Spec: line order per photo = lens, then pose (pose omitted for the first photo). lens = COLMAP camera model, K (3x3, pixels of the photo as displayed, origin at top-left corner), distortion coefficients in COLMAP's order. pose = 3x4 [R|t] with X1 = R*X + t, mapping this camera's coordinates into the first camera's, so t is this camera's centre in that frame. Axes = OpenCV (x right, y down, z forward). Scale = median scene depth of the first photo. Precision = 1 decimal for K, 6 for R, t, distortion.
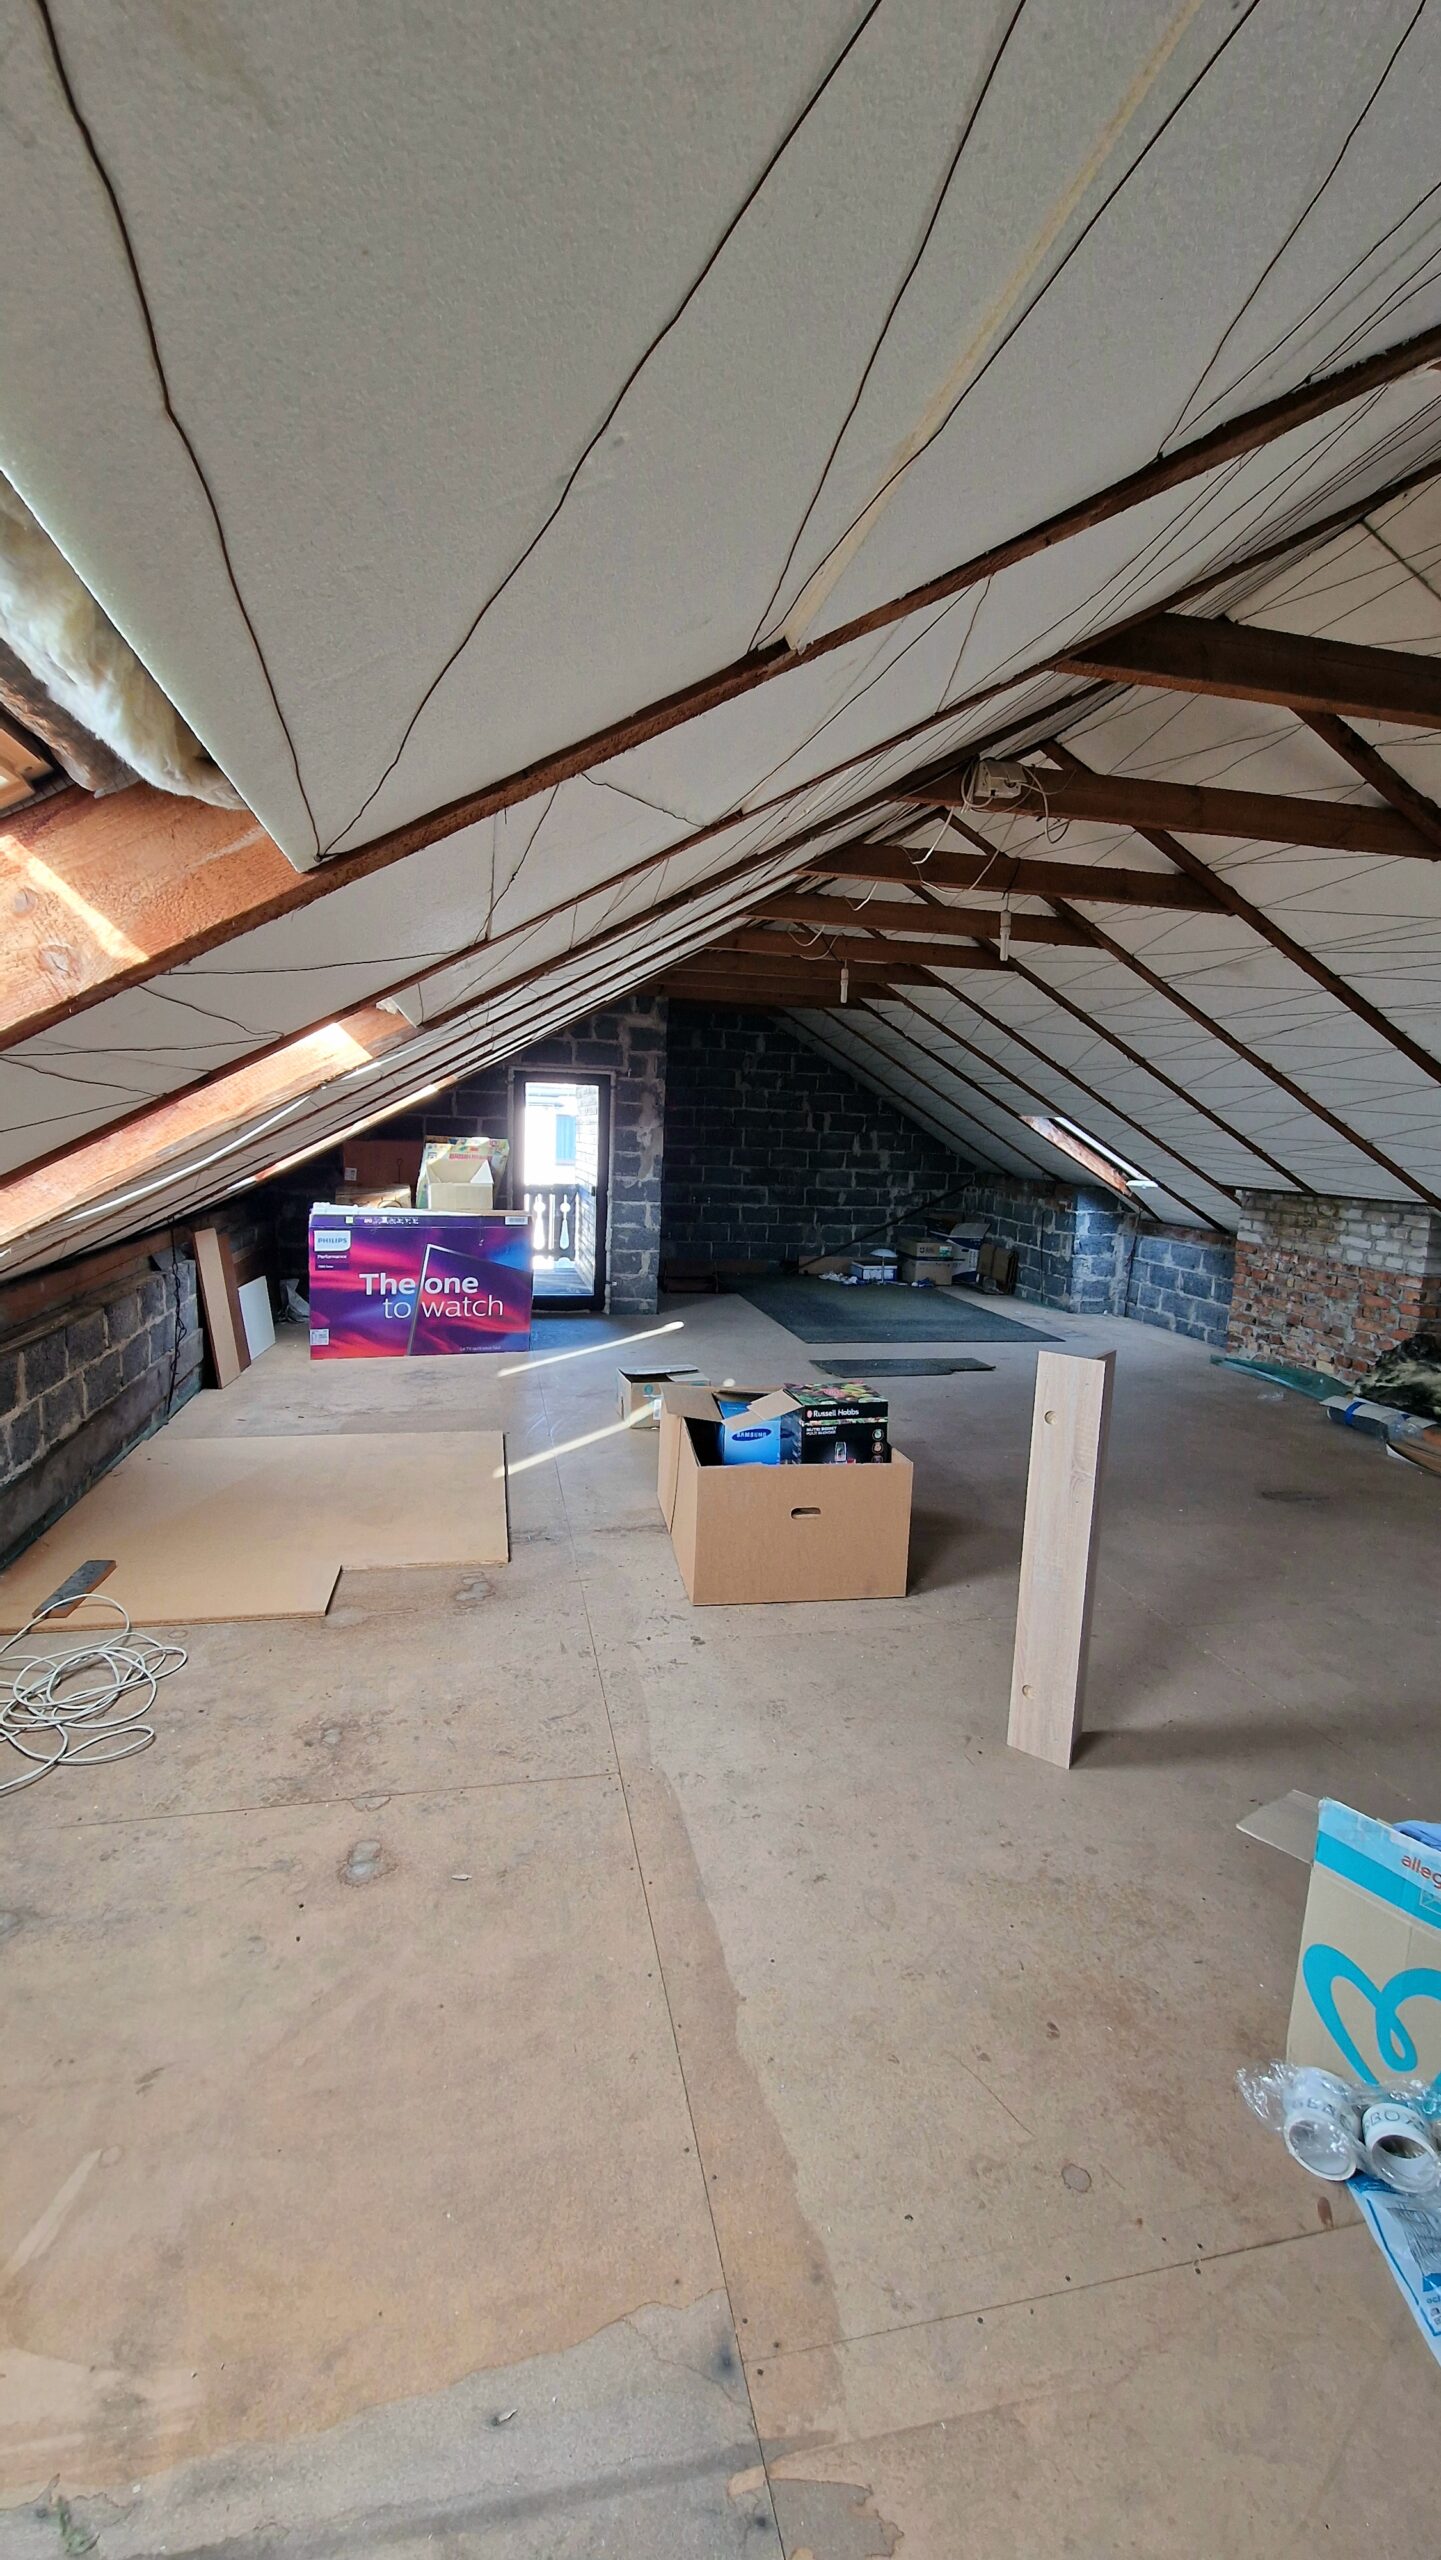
lens RADIAL K [[1050.9, 0, 719.8], [0, 1050.9, 1256.2], [0, 0, 1]] dist [0.000814, -0.004931]
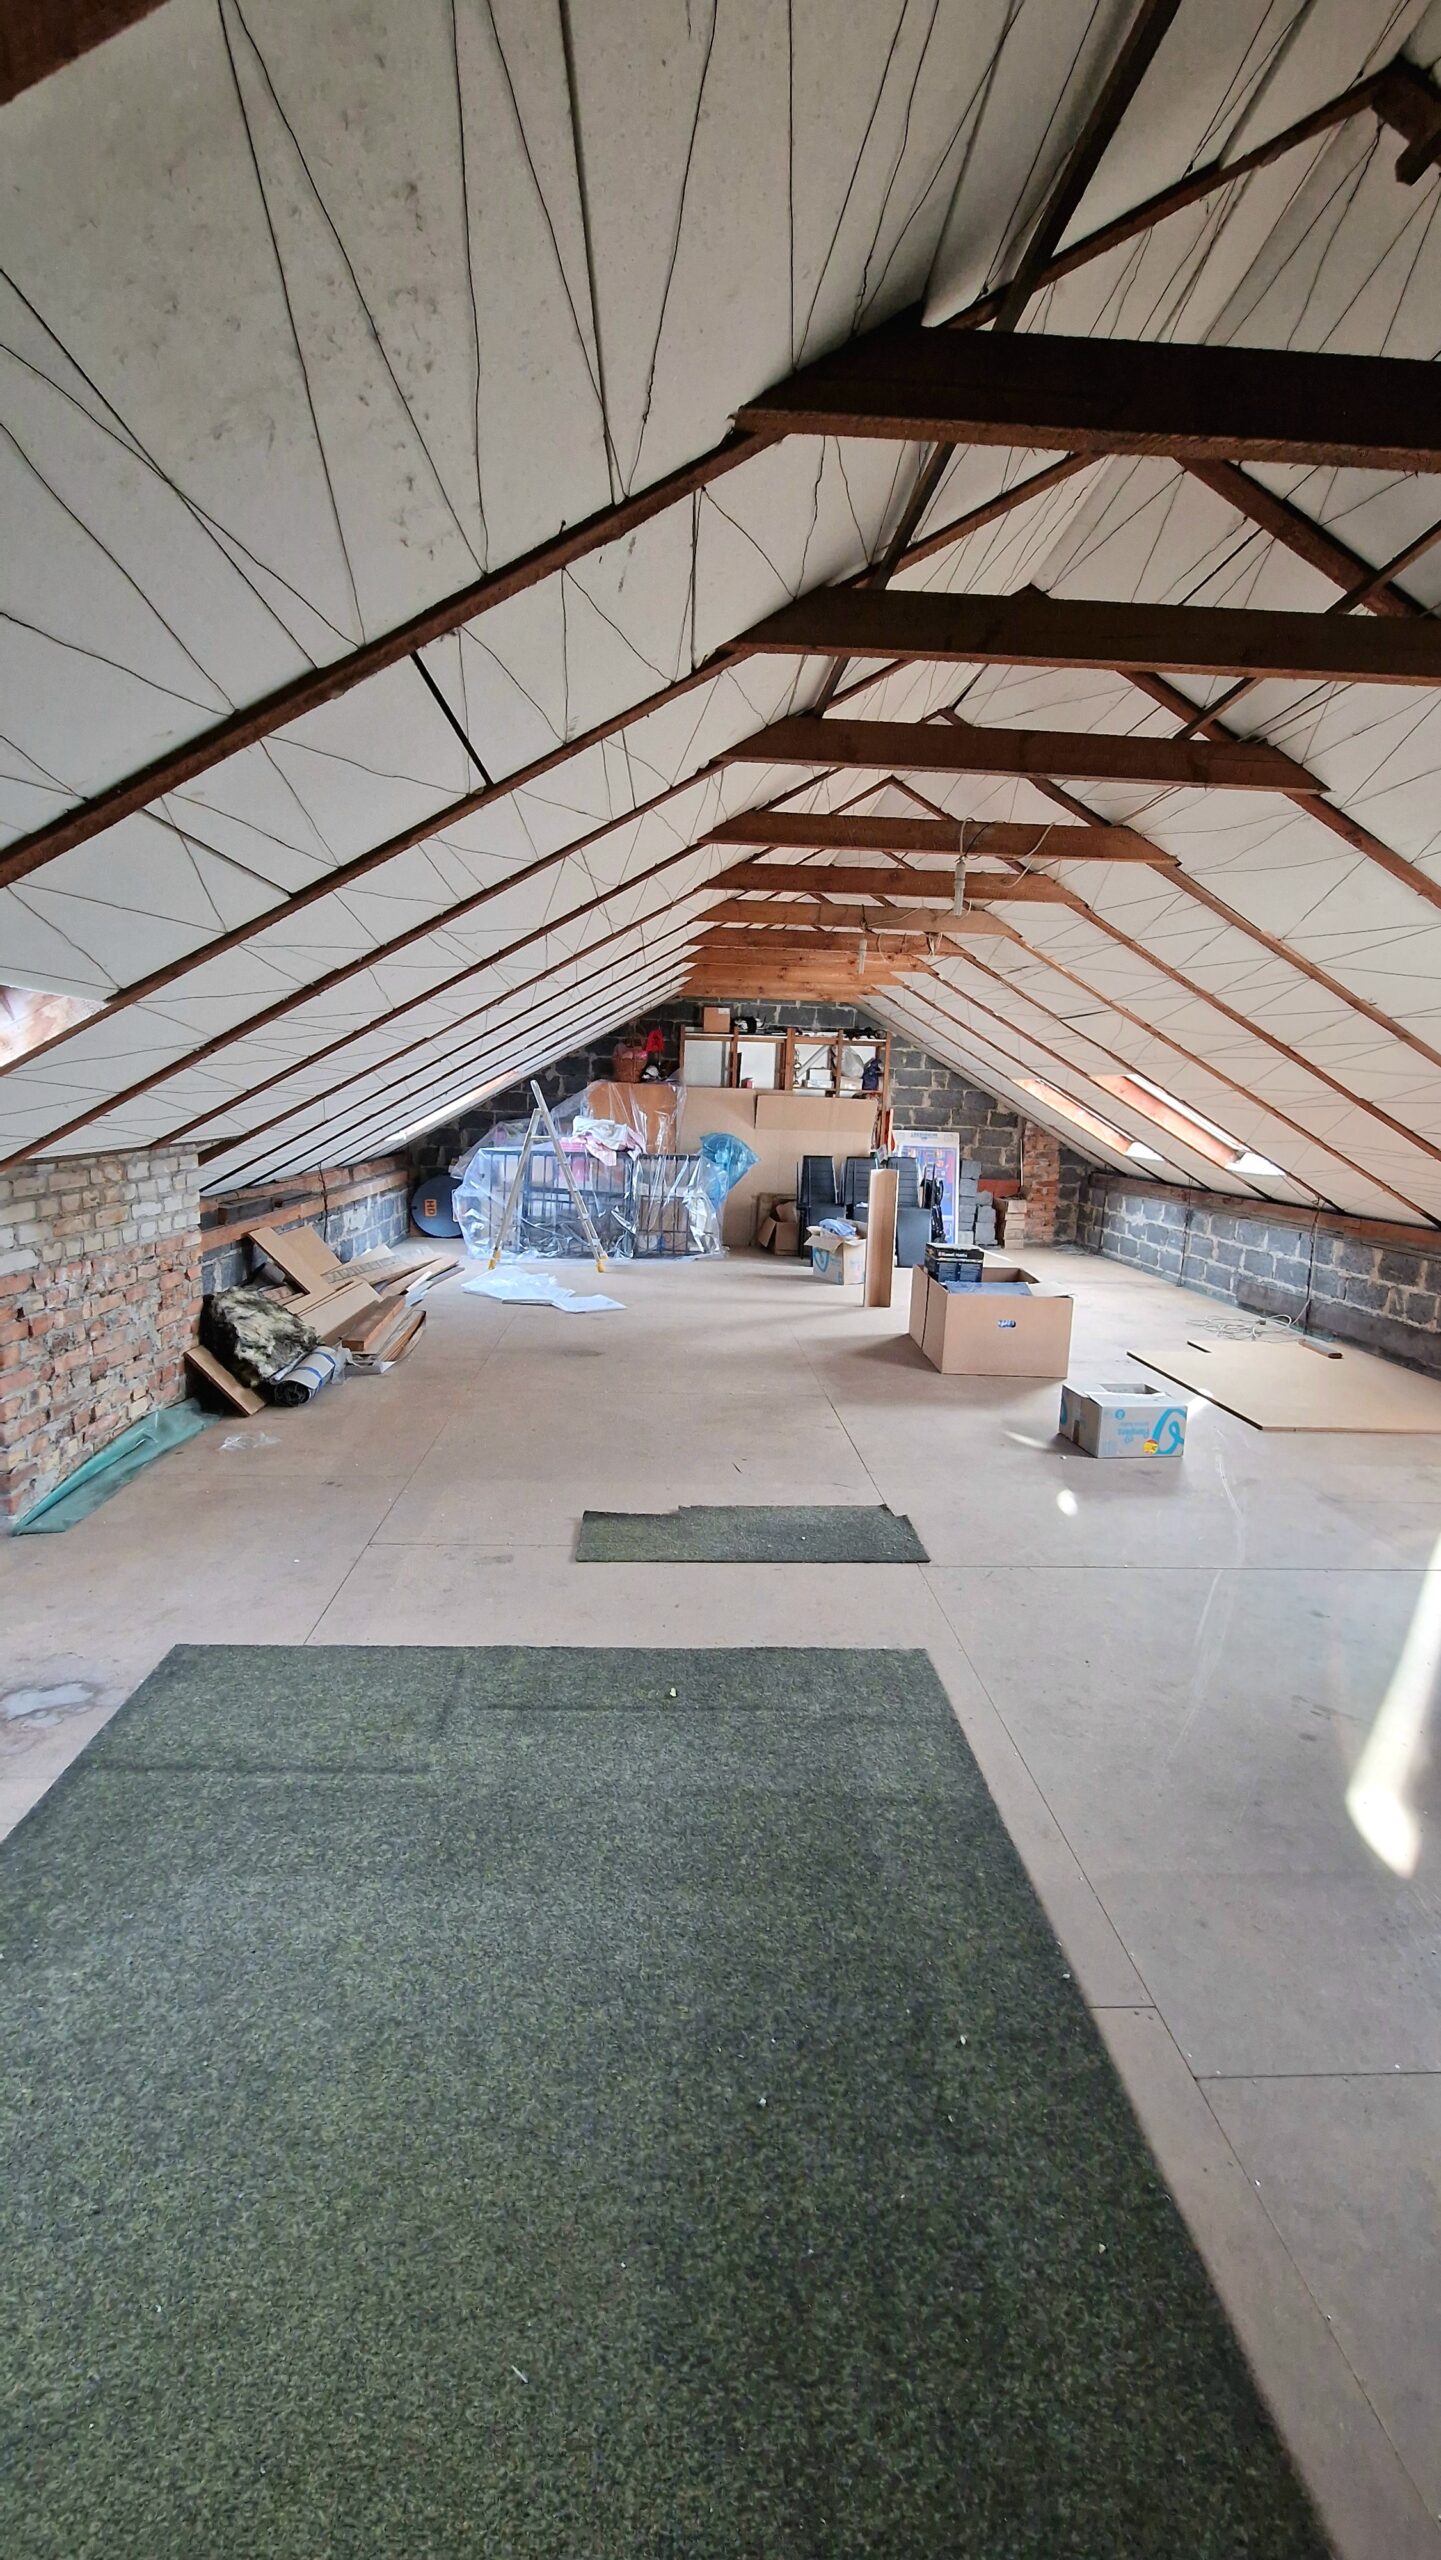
lens RADIAL K [[1050.9, 0, 719.8], [0, 1050.9, 1256.2], [0, 0, 1]] dist [0.000814, -0.004931]
pose [[-0.984694, -0.091824, 0.148143, 0.102269], [-0.047716, 0.959518, 0.277574, -0.145942], [-0.167634, 0.266257, -0.949213, 1.211794]]
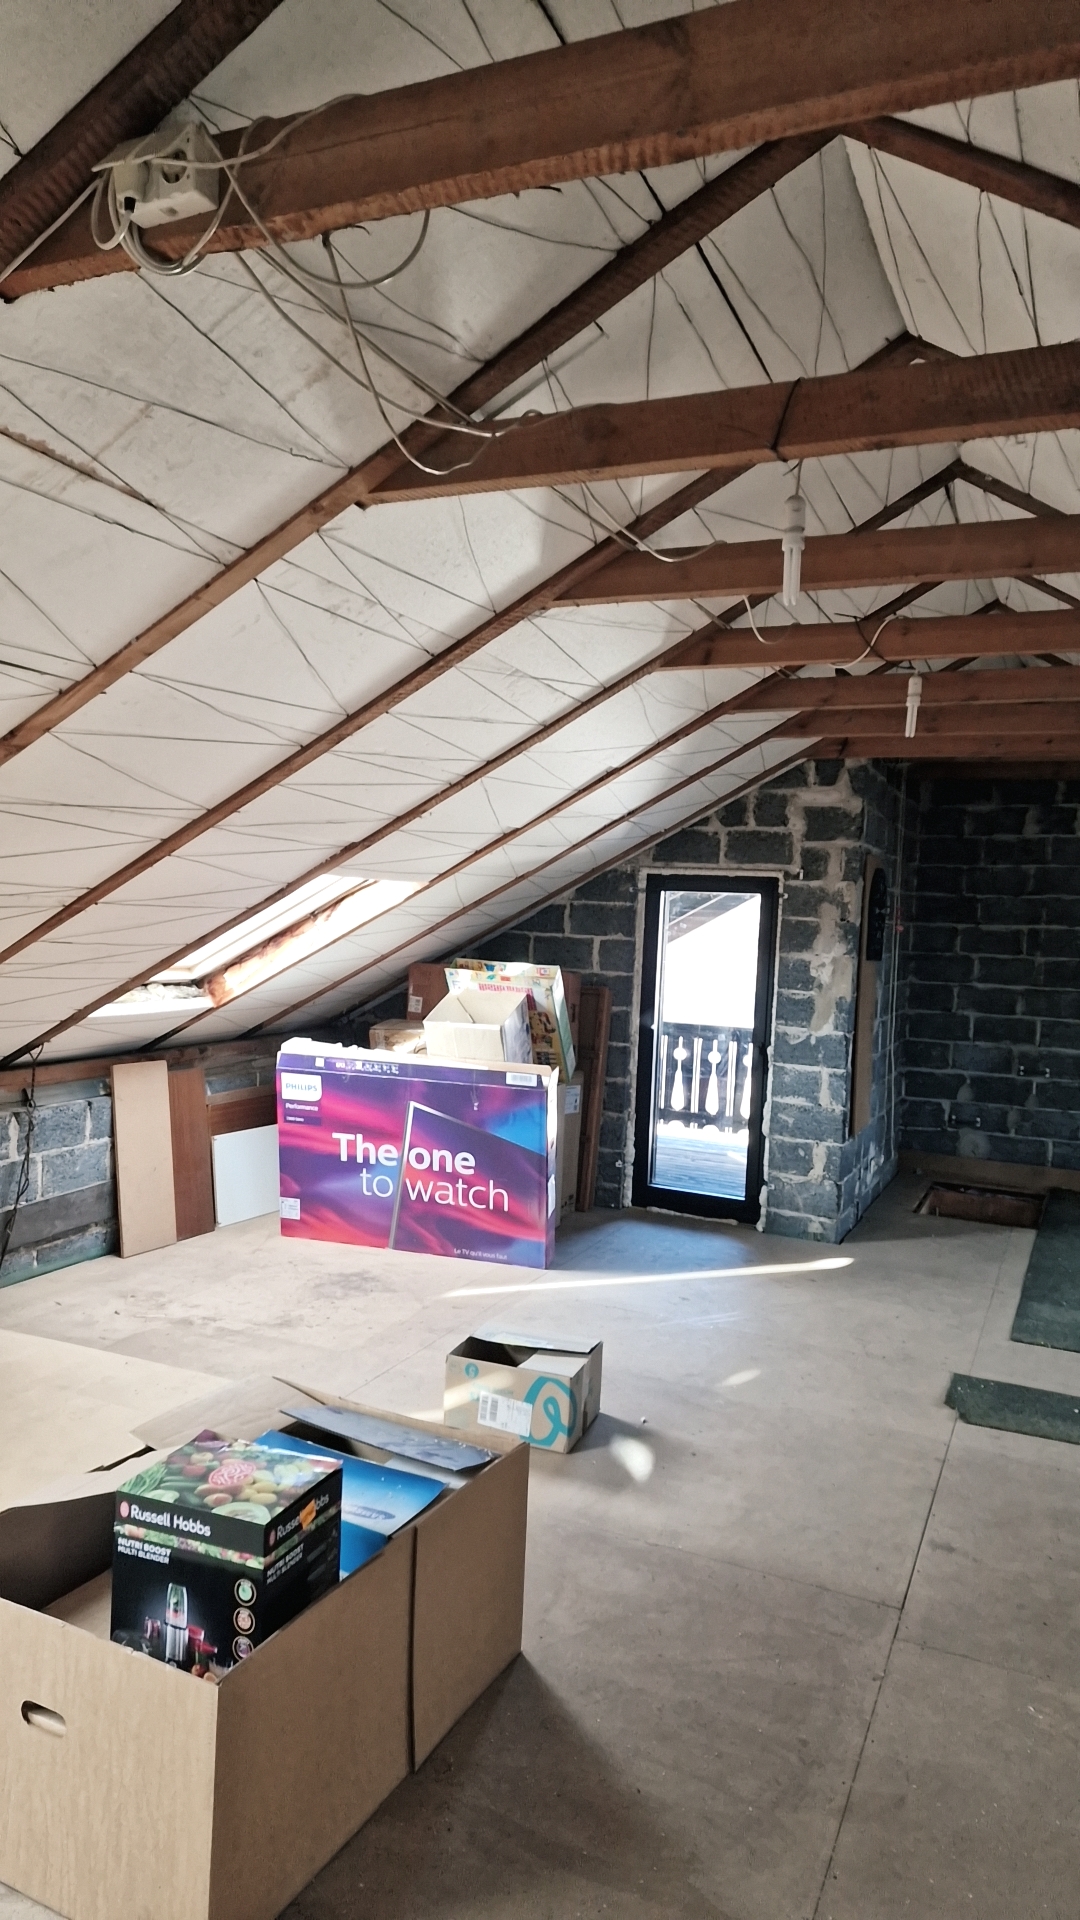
lens RADIAL K [[1270.6, 0, 519.7], [0, 1270.6, 960.4], [0, 0, 1]] dist [0.104235, -0.099733]
pose [[0.803686, 0.022957, -0.594610, 0.251095], [-0.091945, 0.992046, -0.085973, -0.031701], [0.587907, 0.123766, 0.799404, 0.240559]]
